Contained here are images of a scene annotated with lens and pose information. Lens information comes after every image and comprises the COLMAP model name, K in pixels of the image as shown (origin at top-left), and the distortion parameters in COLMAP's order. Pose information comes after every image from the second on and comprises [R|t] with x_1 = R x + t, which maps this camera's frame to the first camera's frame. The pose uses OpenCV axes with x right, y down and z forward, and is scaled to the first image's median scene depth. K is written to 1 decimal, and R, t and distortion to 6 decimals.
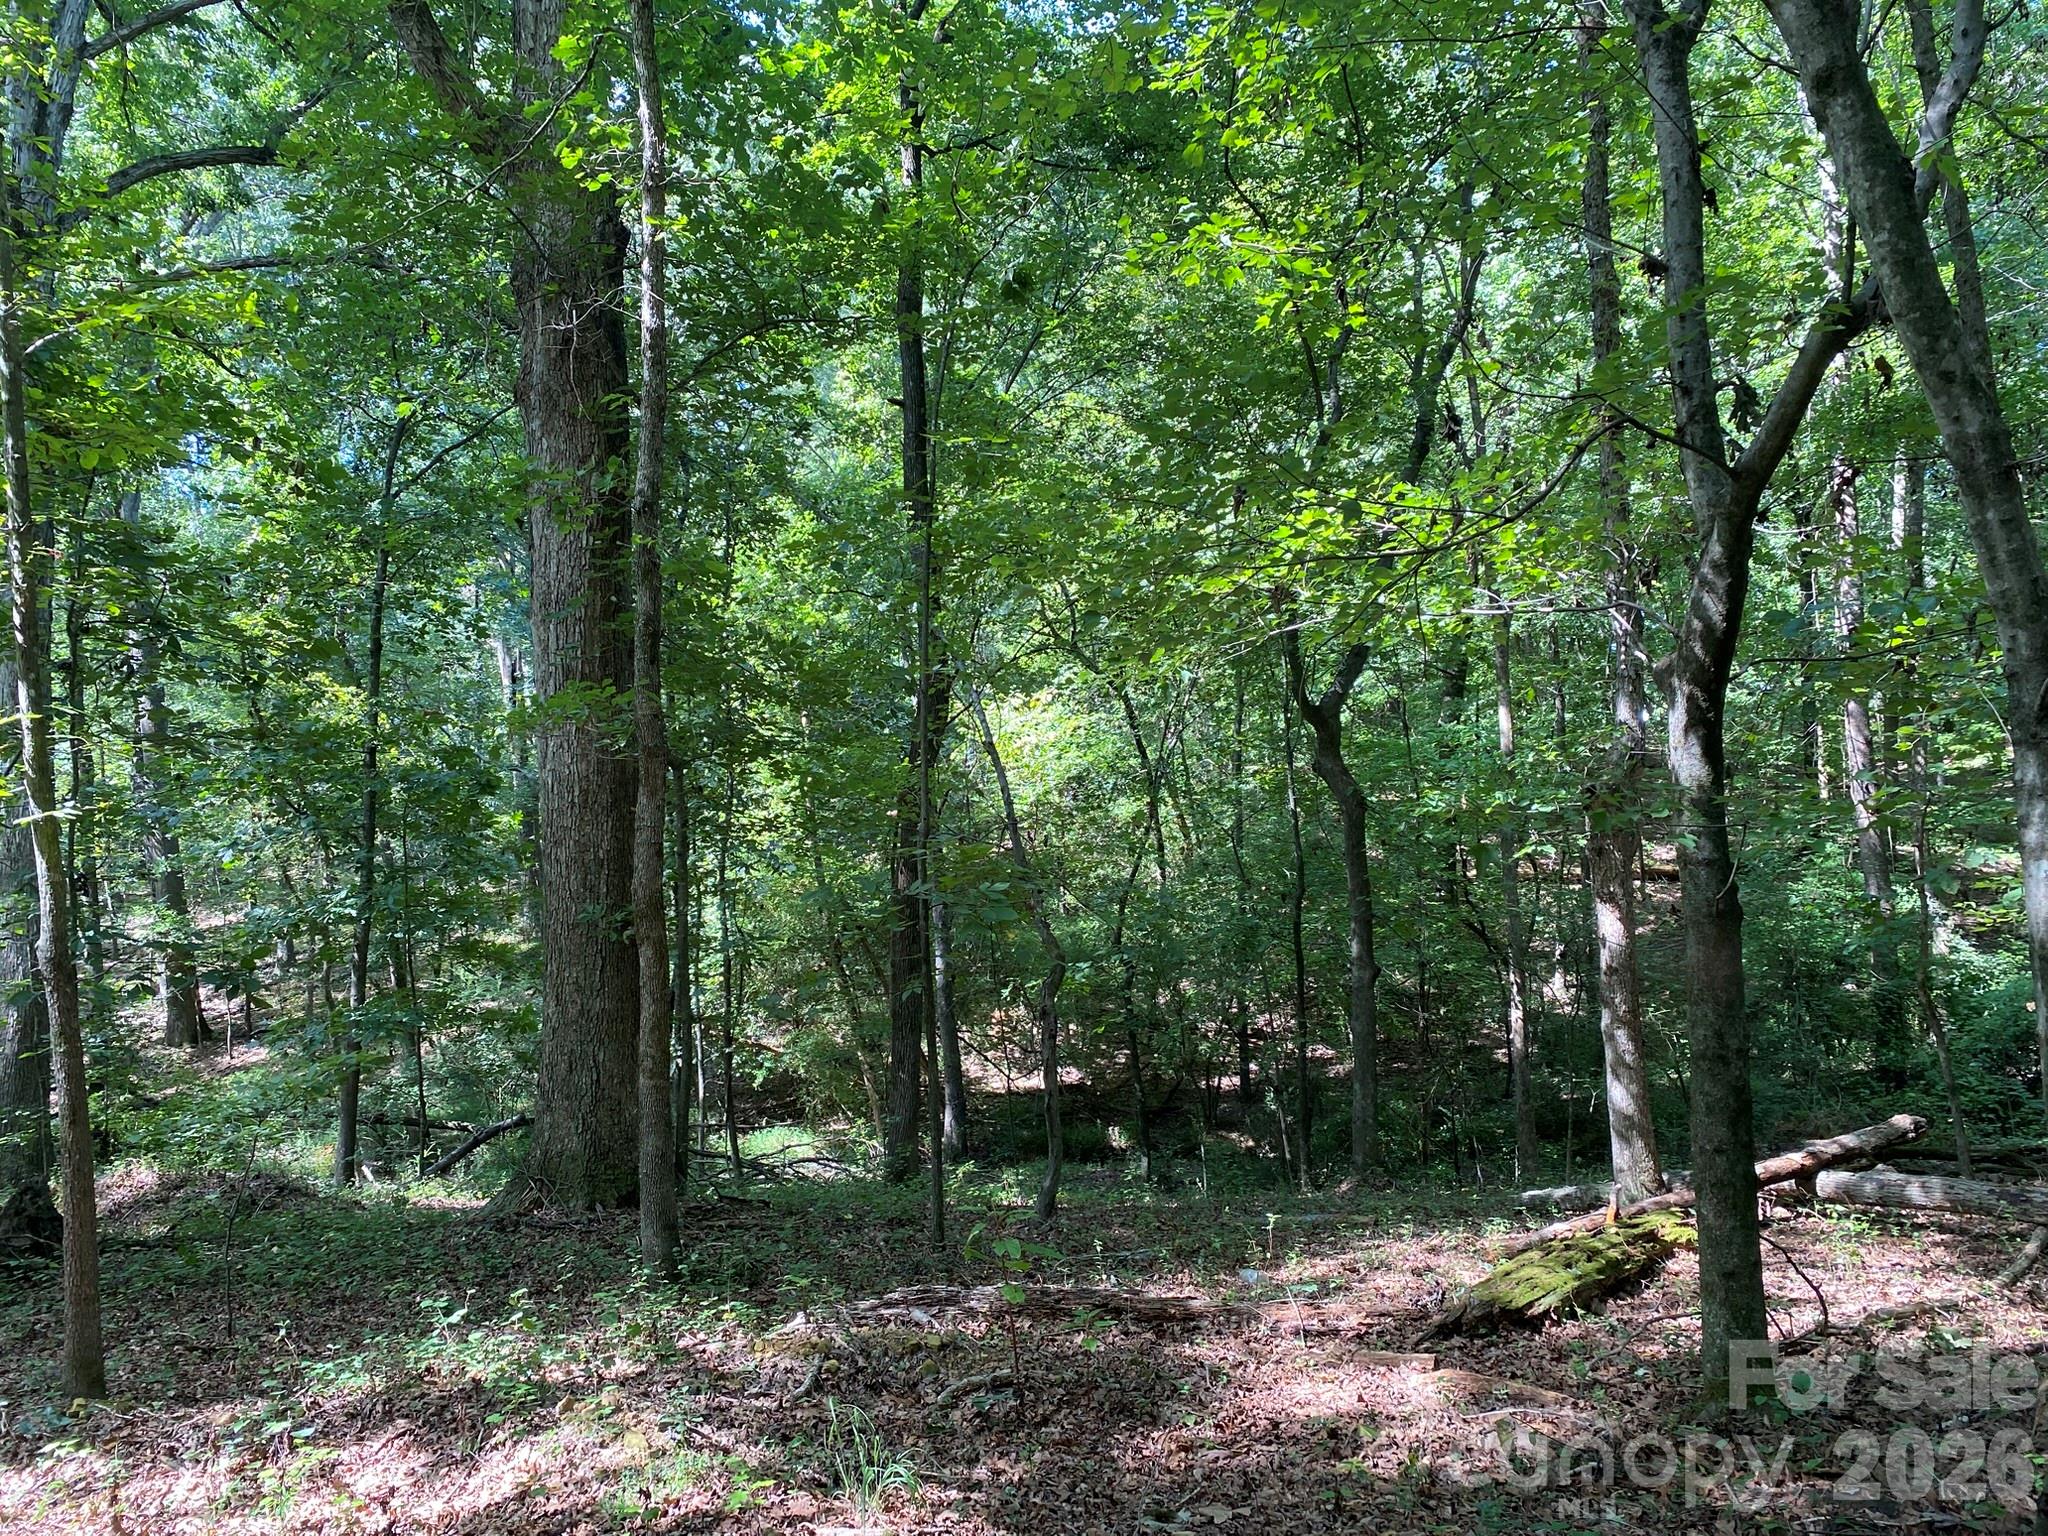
lens RADIAL K [[1553.9, 0, 1011.6], [0, 1553.9, 757.7], [0, 0, 1]] dist [0.016515, -0.010662]
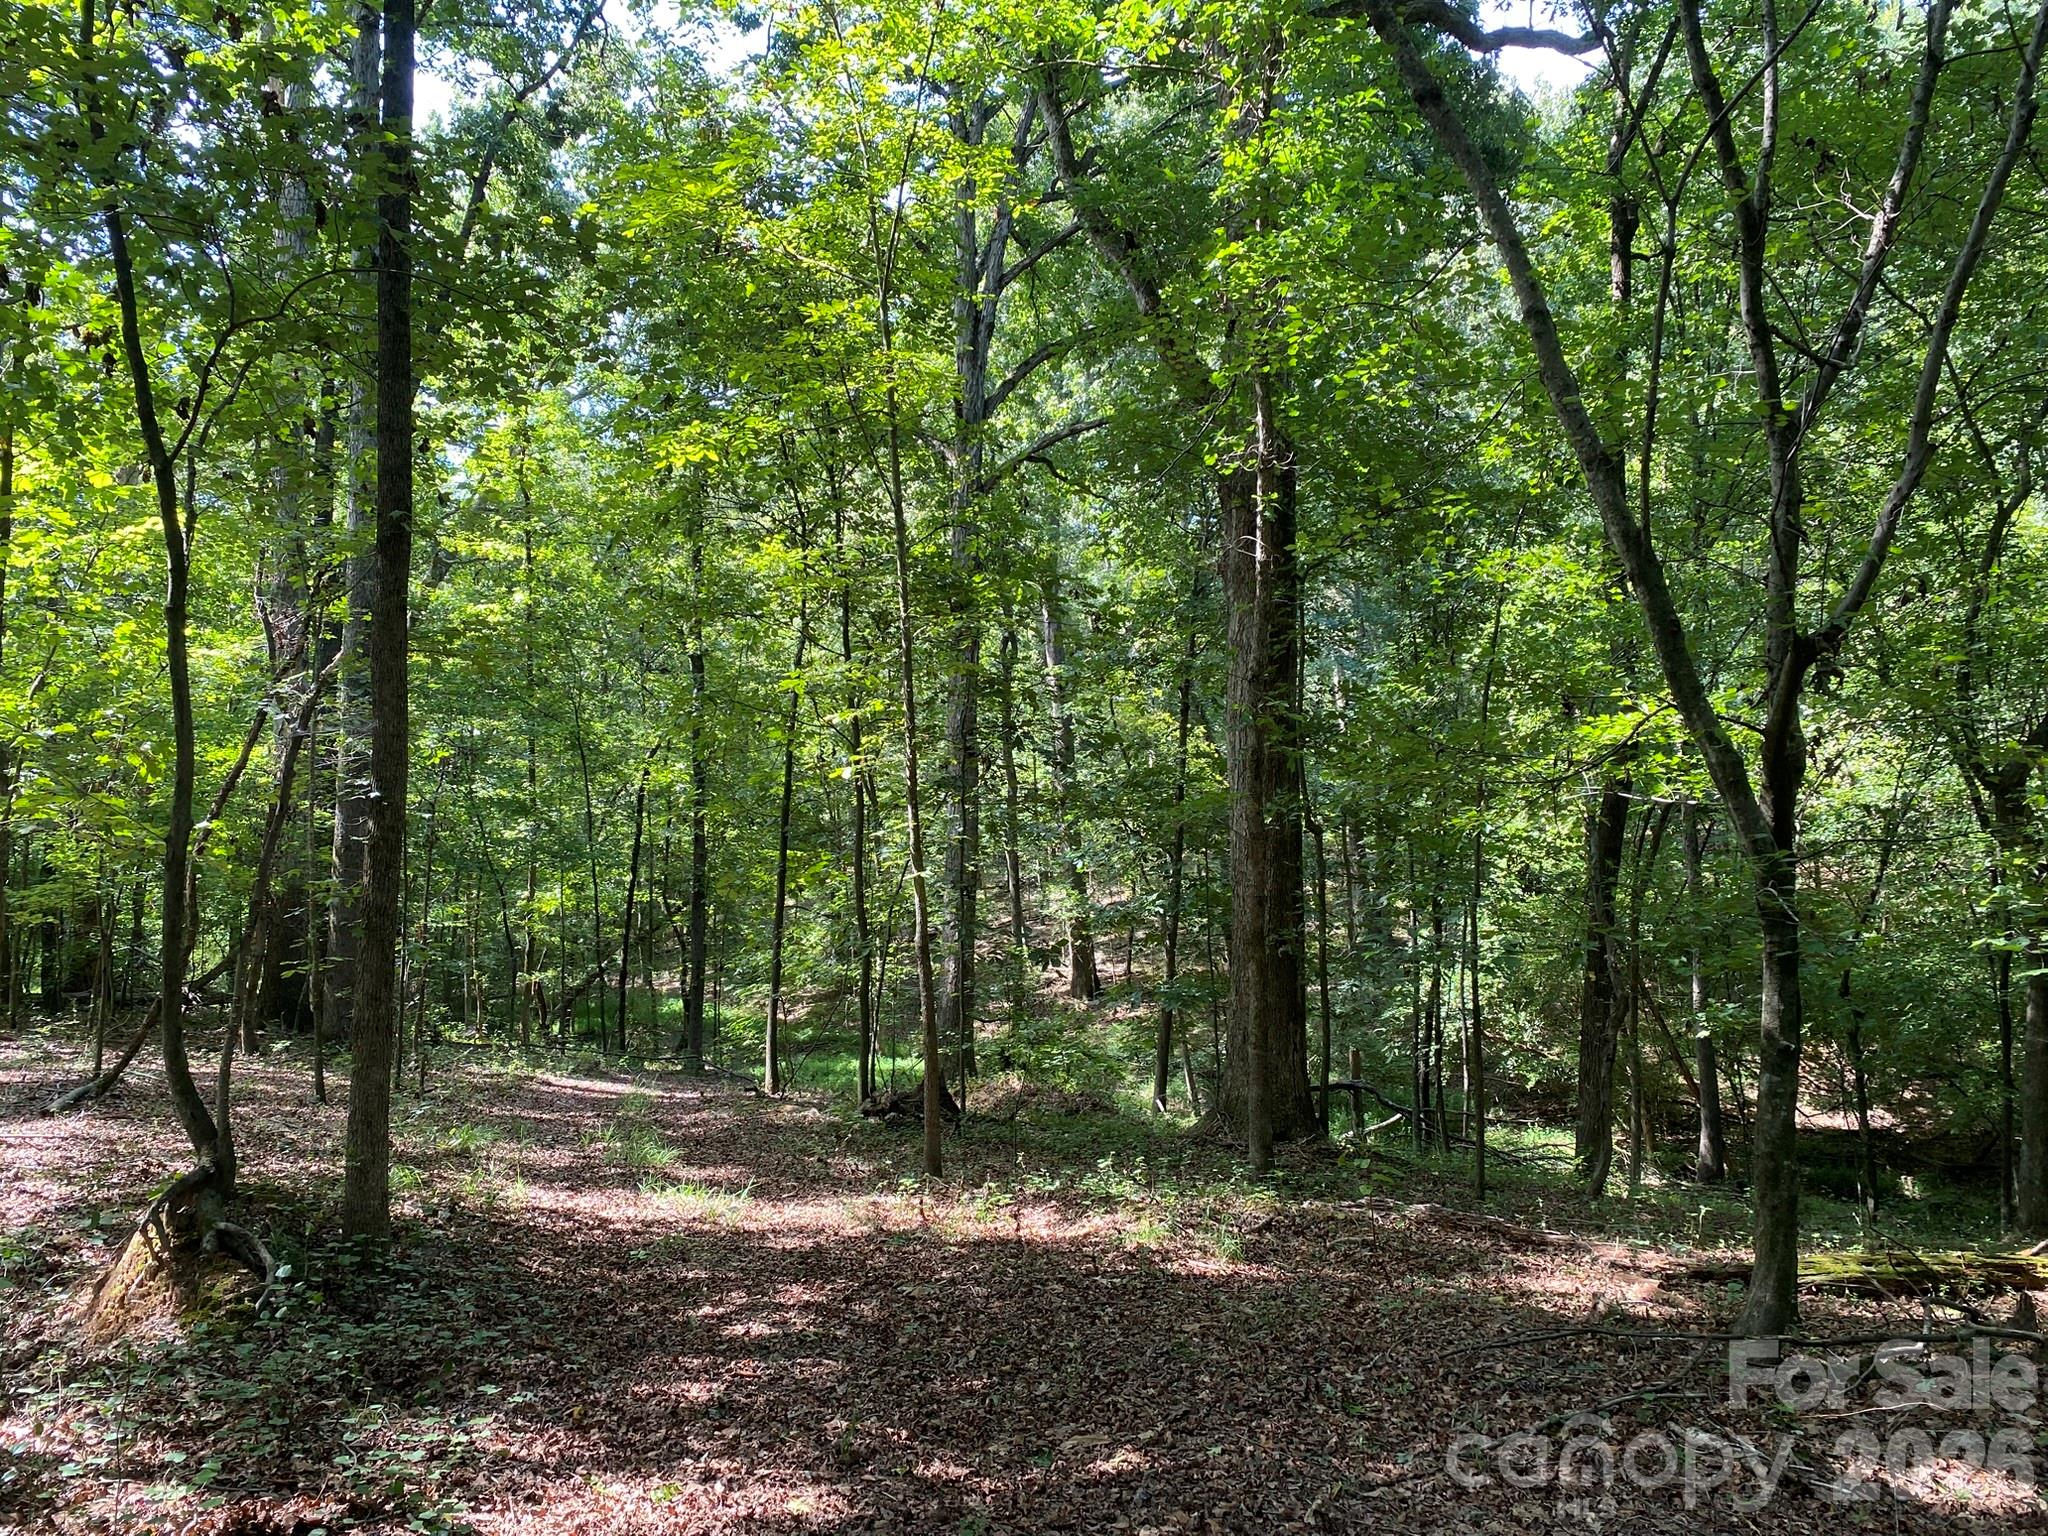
lens RADIAL K [[1553.9, 0, 1011.6], [0, 1553.9, 757.7], [0, 0, 1]] dist [0.016515, -0.010662]
pose [[0.851772, 0.013922, -0.523728, 0.079353], [-0.010533, 0.999900, 0.009448, -0.021062], [0.523807, -0.002531, 0.851833, -0.096228]]
